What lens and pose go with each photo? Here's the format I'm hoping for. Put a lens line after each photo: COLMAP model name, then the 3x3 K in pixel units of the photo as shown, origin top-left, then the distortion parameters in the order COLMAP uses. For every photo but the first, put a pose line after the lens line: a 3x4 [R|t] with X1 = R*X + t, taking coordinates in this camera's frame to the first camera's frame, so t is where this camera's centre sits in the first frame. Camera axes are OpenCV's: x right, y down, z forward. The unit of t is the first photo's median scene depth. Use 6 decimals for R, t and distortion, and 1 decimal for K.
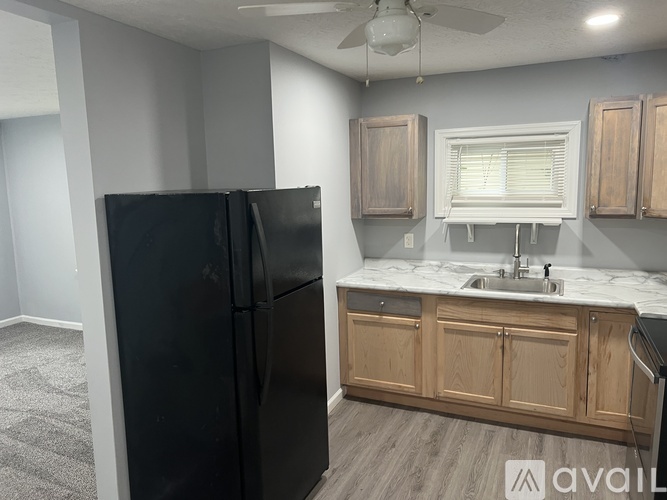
lens RADIAL K [[500.9, 0, 331.7], [0, 500.9, 250.7], [0, 0, 1]] dist [0.032631, -0.028516]
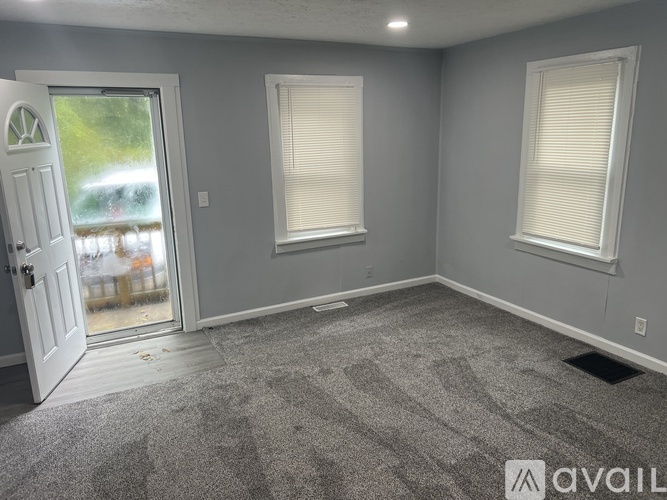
lens RADIAL K [[500.9, 0, 333.0], [0, 500.9, 249.0], [0, 0, 1]] dist [0.032631, -0.028516]
pose [[0.772675, 0.158902, -0.614593, -0.287508], [-0.096101, 0.986286, 0.134182, -0.023390], [0.627486, -0.044616, 0.777349, 0.263887]]
